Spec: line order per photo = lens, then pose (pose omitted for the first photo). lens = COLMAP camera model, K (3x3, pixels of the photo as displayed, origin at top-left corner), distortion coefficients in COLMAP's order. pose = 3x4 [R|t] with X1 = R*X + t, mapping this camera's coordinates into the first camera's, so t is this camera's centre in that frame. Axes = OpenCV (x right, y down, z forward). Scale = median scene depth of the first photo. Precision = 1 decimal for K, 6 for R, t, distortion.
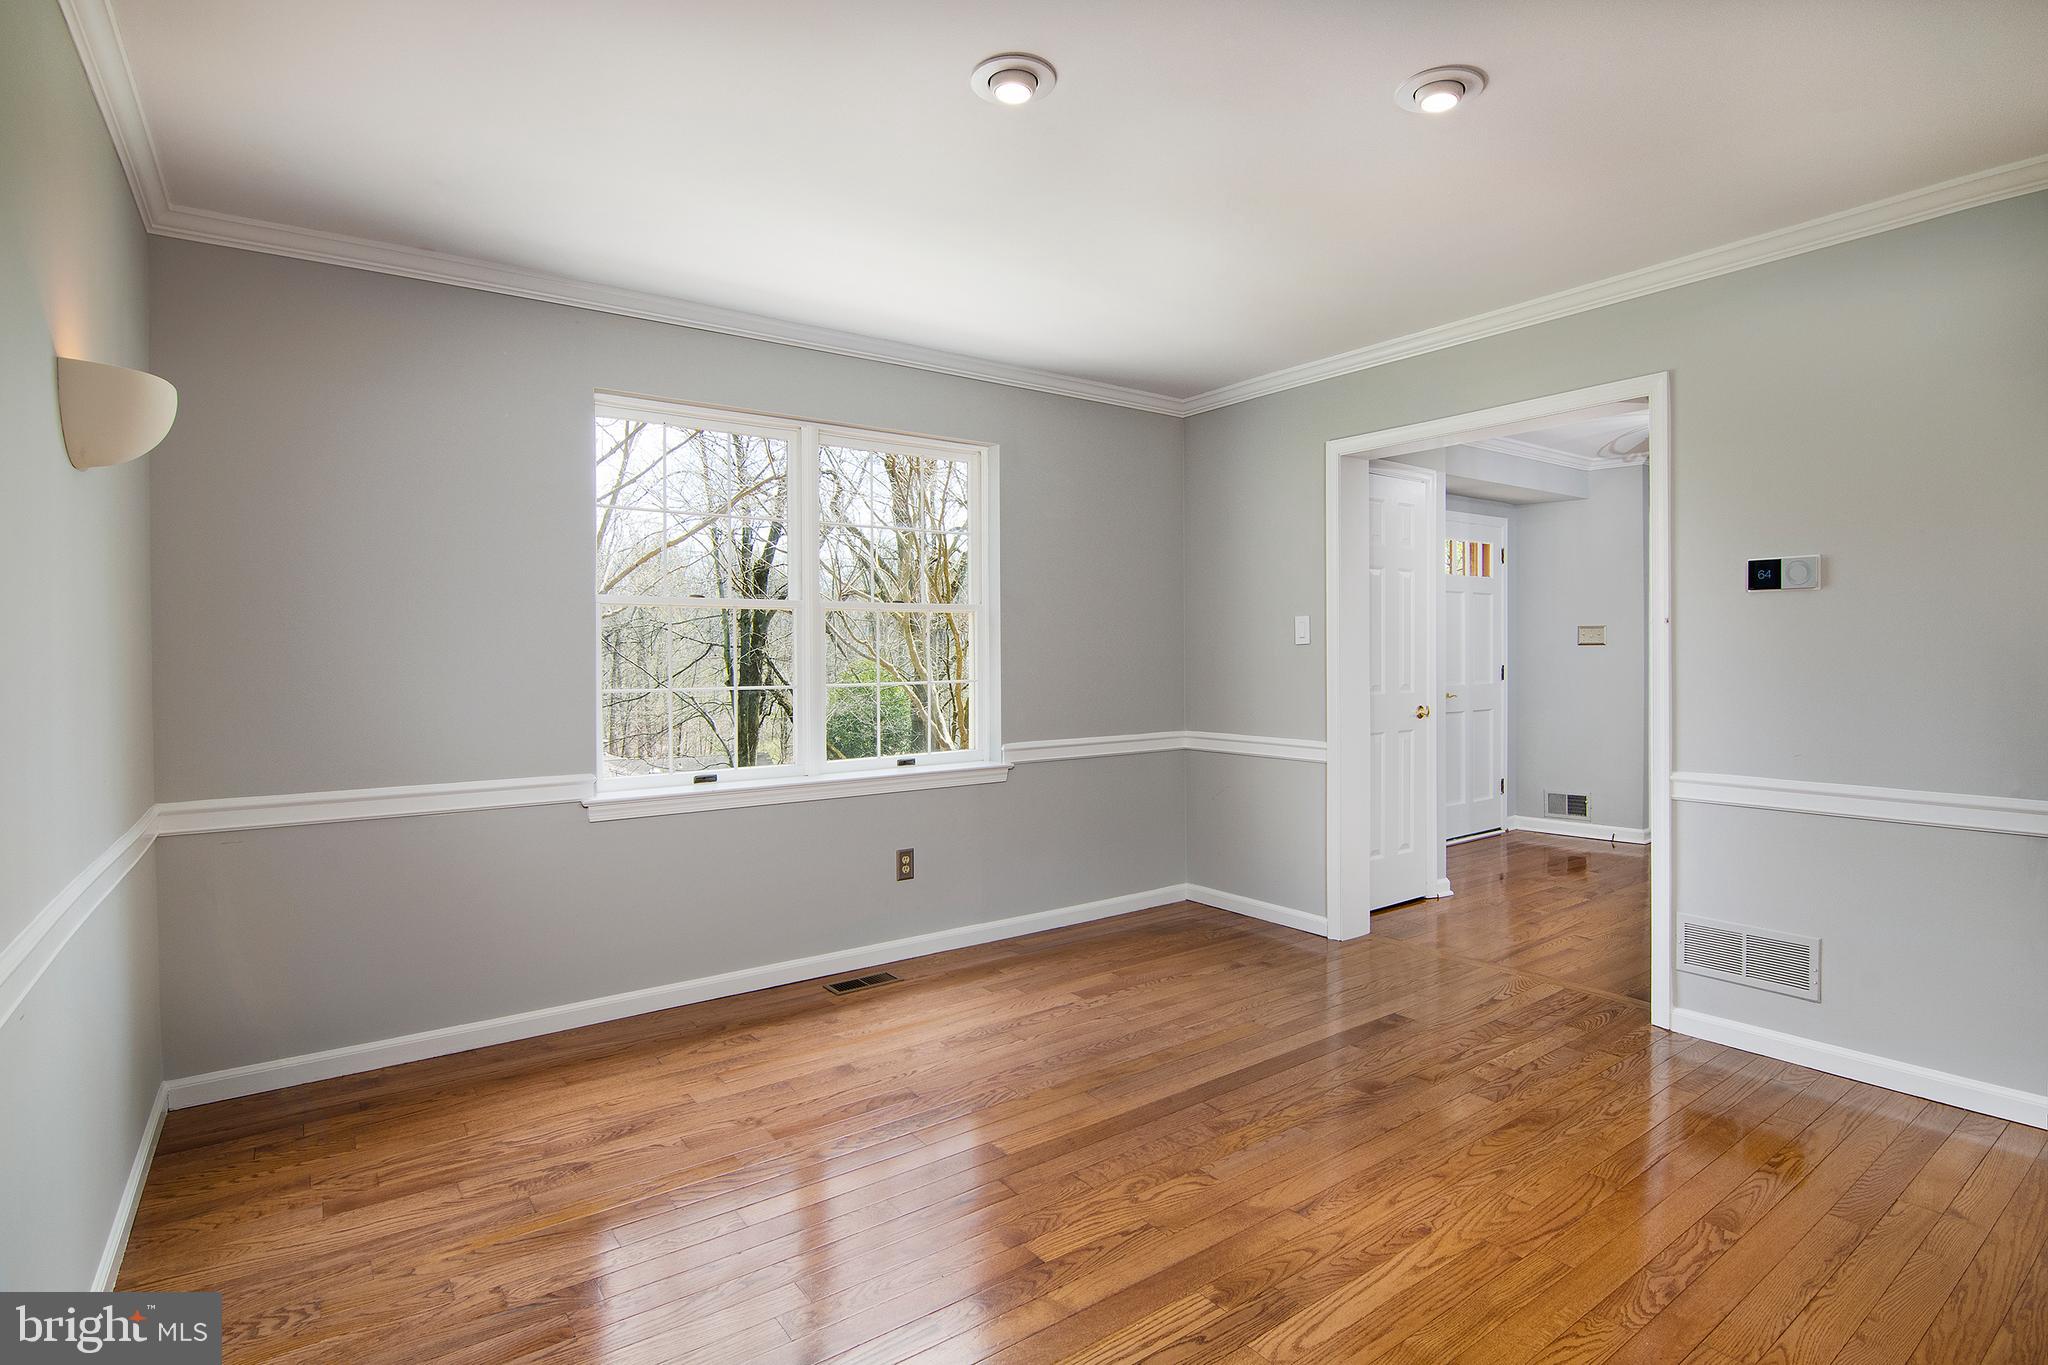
lens RADIAL K [[981.1, 0, 1016.7], [0, 981.1, 658.4], [0, 0, 1]] dist [-0.011354, -0.000522]
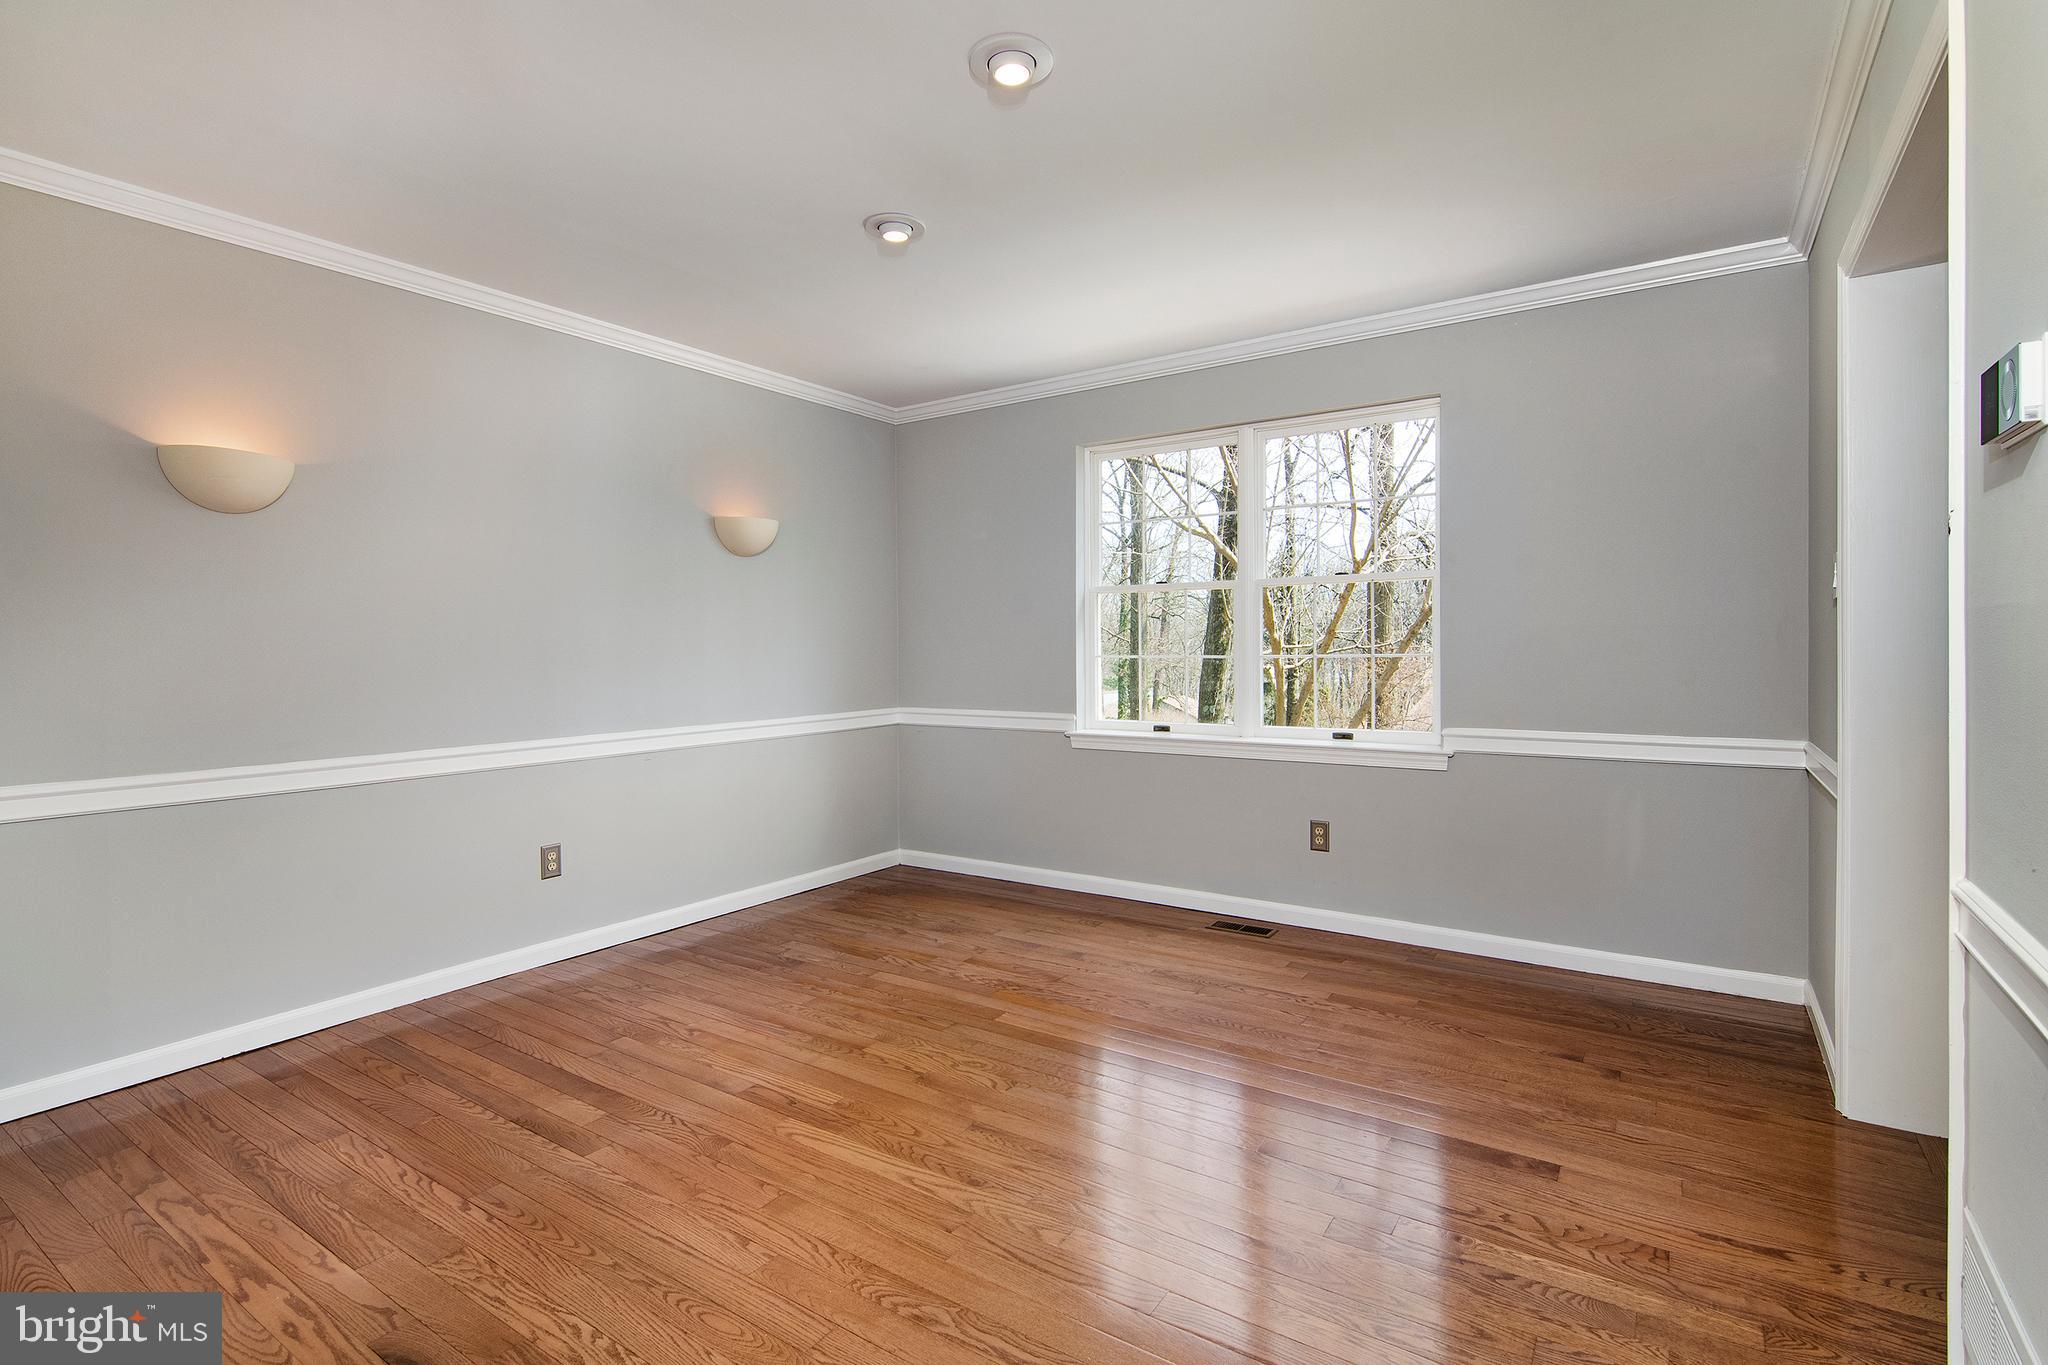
lens RADIAL K [[1086.1, 0, 1115.6], [0, 1086.1, 650.9], [0, 0, 1]] dist [0.001235, -0.000483]
pose [[0.345758, 0.008101, -0.938289, 1.003141], [-0.001830, 0.999967, 0.007960, 0.014145], [0.938322, -0.001035, 0.345761, 0.489891]]
